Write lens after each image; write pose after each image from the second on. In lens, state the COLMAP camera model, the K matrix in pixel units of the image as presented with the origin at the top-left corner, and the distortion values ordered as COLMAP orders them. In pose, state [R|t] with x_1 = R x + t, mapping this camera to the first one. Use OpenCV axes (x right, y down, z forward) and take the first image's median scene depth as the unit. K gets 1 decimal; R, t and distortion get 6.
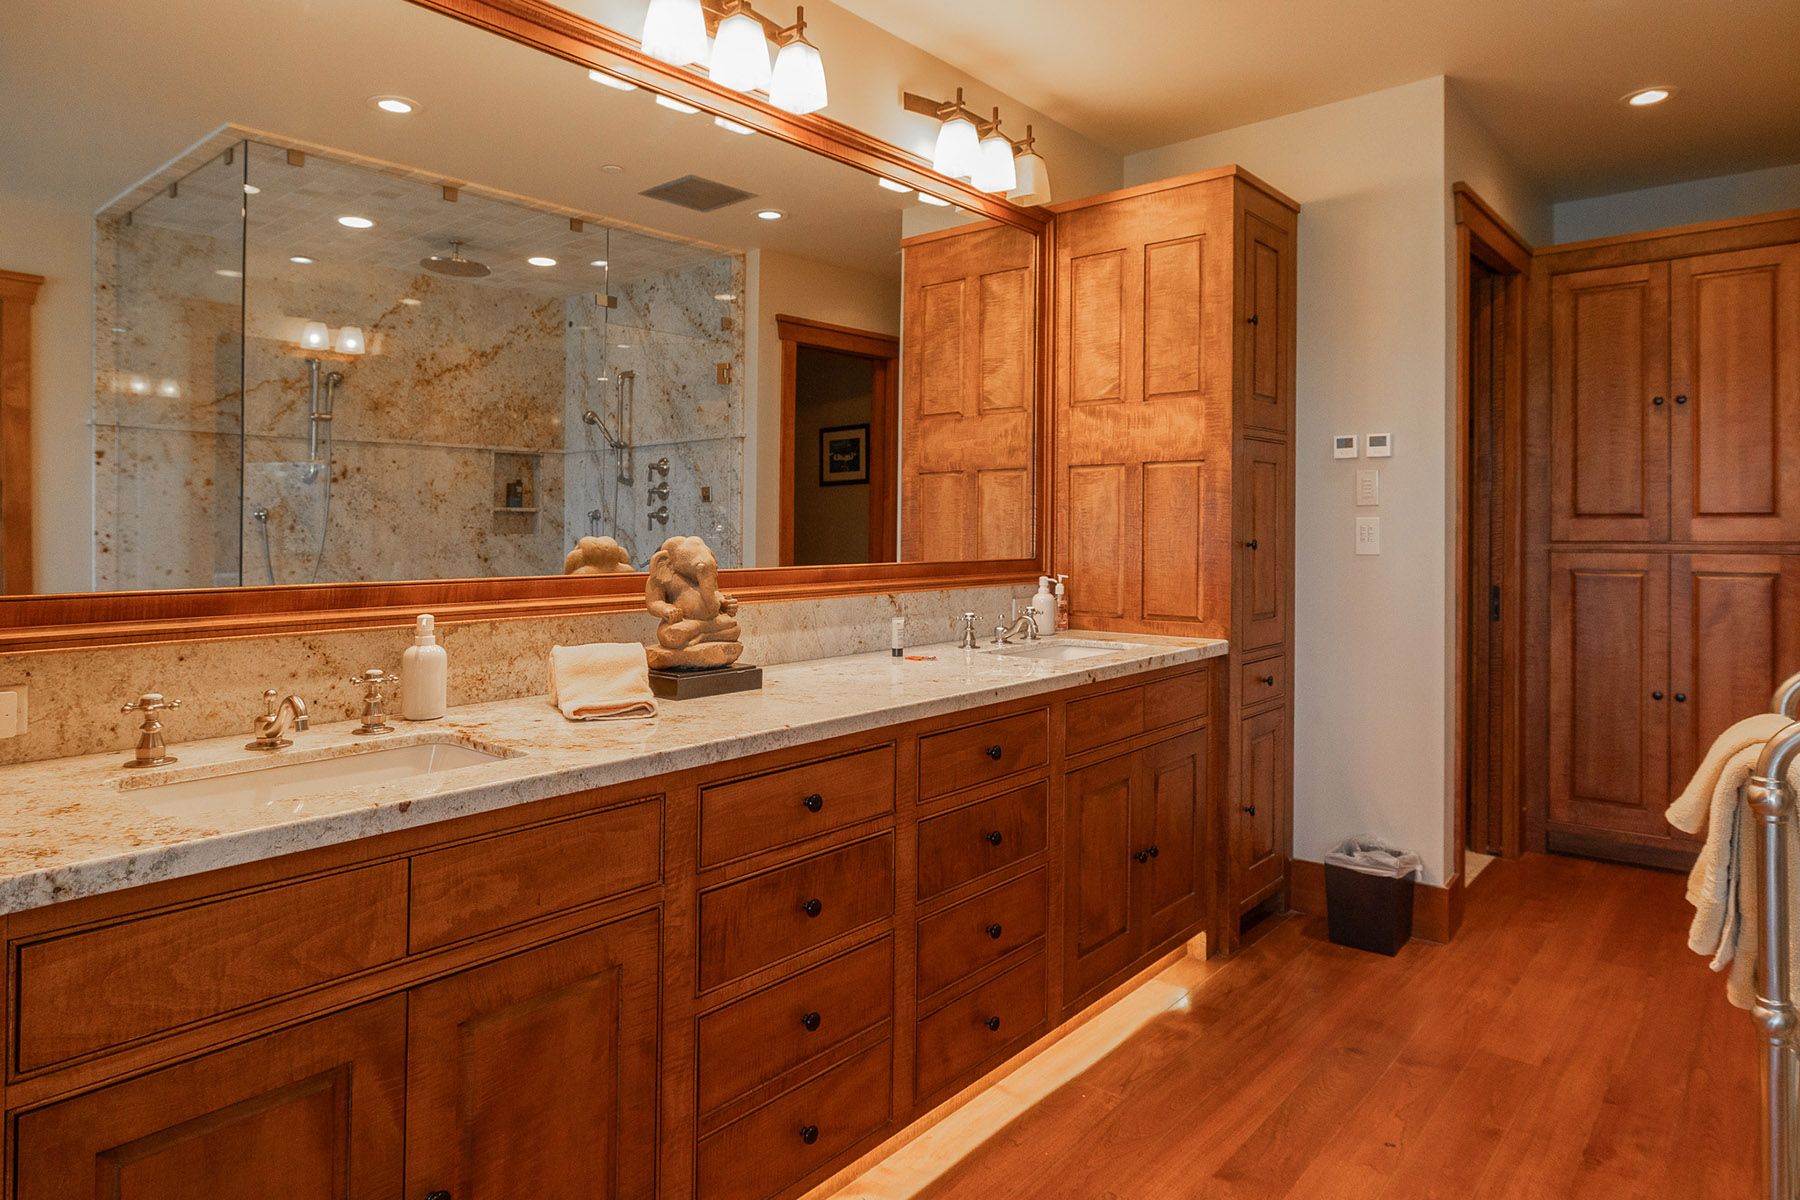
lens RADIAL K [[1082.8, 0, 915.5], [0, 1082.8, 537.0], [0, 0, 1]] dist [-0.000006, -0.000922]
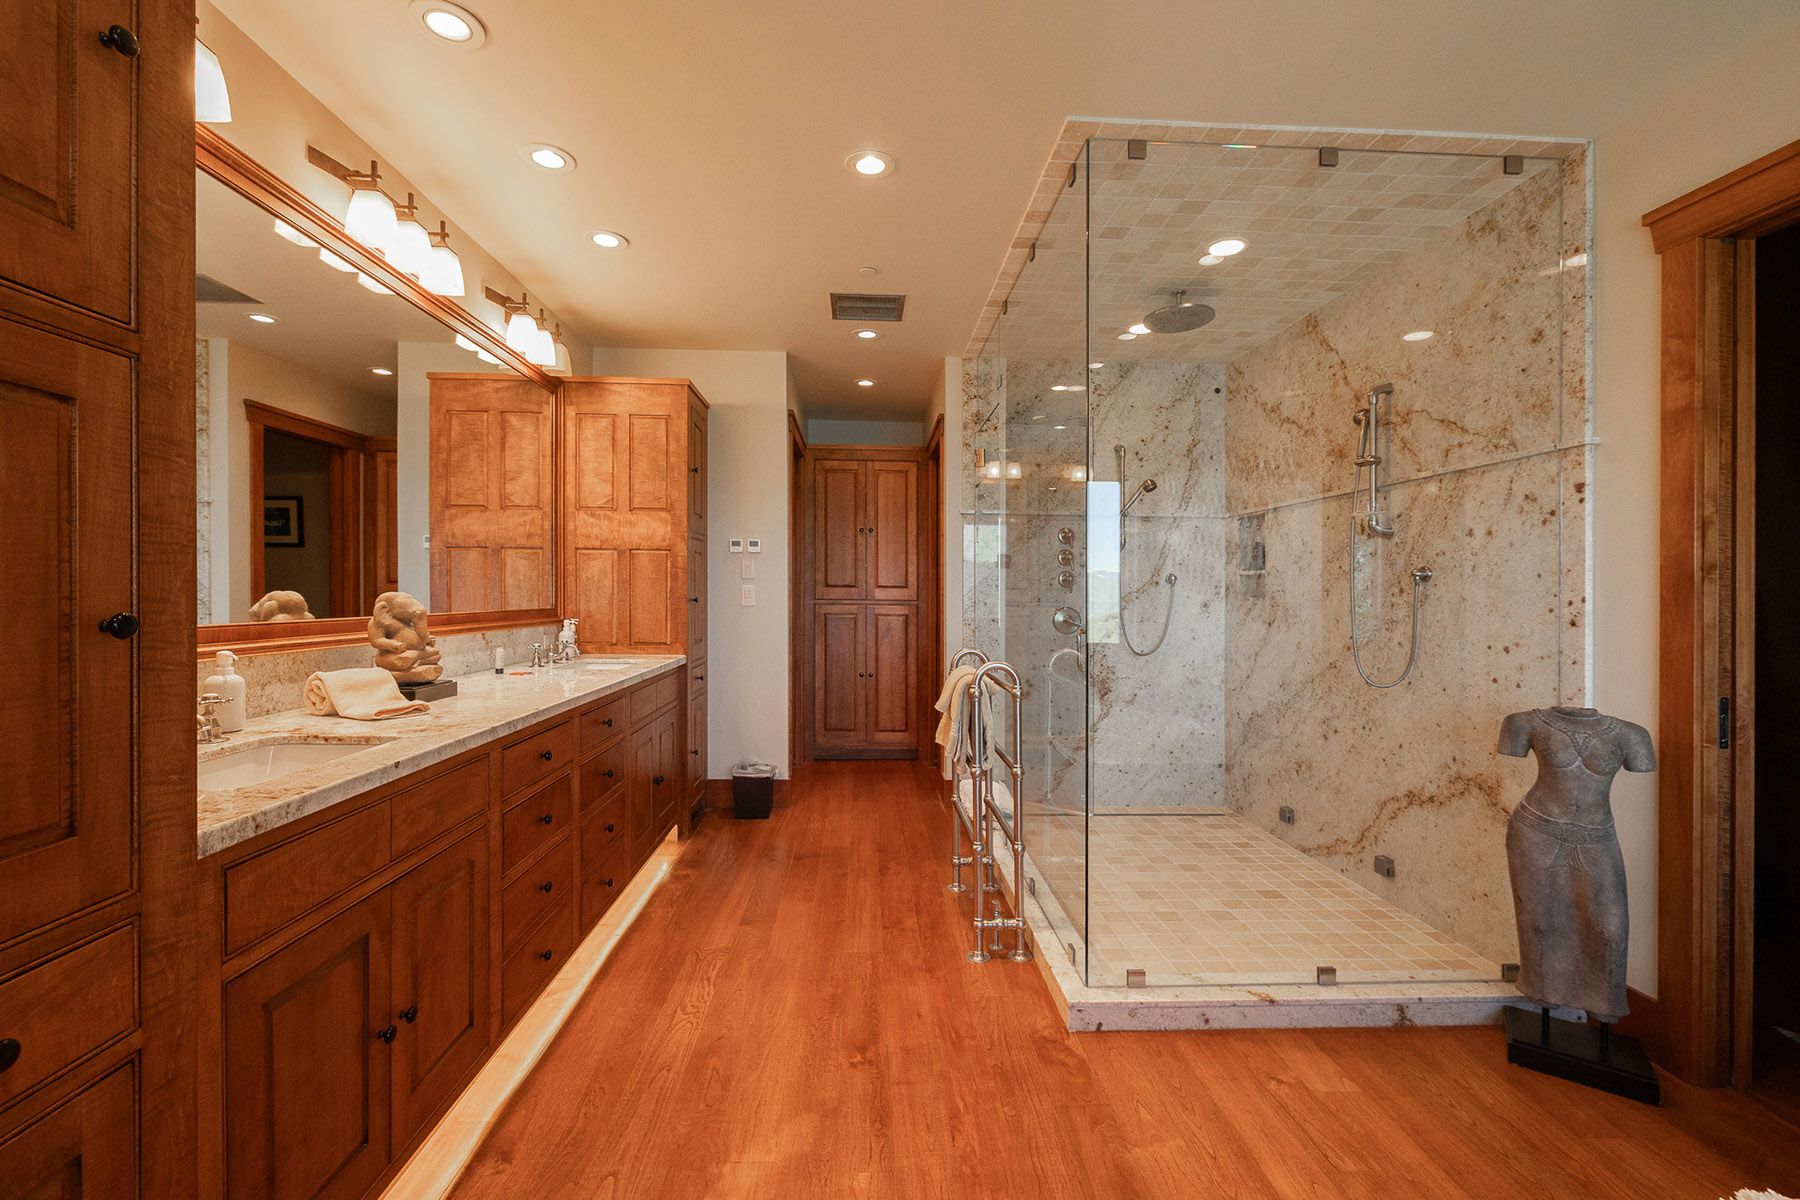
lens RADIAL K [[761.1, 0, 899.5], [0, 761.1, 600.2], [0, 0, 1]] dist [0.001951, -0.000735]
pose [[0.735688, 0.004345, 0.677306, -0.276690], [-0.008928, 0.999955, 0.003283, 0.000732], [-0.677261, -0.008462, 0.735694, -0.120734]]
